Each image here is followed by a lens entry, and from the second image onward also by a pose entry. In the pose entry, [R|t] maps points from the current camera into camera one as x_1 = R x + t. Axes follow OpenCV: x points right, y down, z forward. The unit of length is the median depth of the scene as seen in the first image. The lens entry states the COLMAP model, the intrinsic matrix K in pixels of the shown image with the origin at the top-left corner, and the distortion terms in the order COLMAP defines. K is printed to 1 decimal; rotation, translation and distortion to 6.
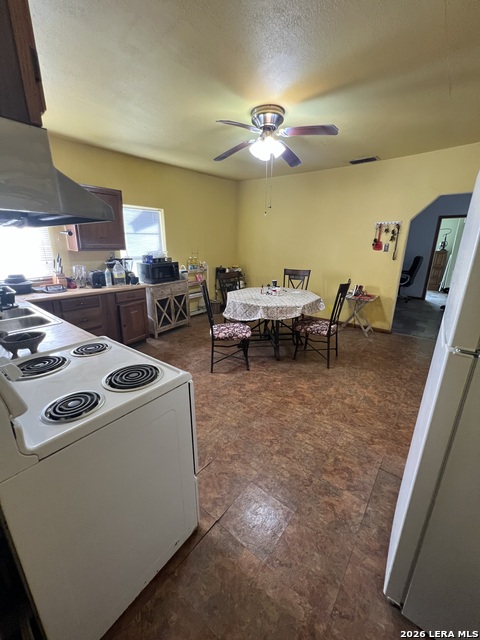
lens RADIAL K [[254.3, 0, 240.0], [0, 254.3, 320.0], [0, 0, 1]] dist [0.000244, 0.000751]
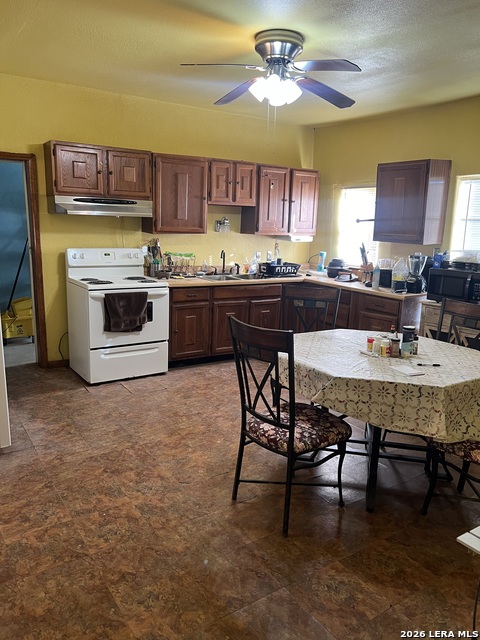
lens RADIAL K [[477.2, 0, 240.0], [0, 477.2, 320.0], [0, 0, 1]] dist [-0.000341, -0.001487]
pose [[-0.296455, 0.179032, -0.938116, 1.405190], [-0.310701, 0.910760, 0.271996, -0.431841], [0.903094, 0.372108, -0.214374, 1.393193]]
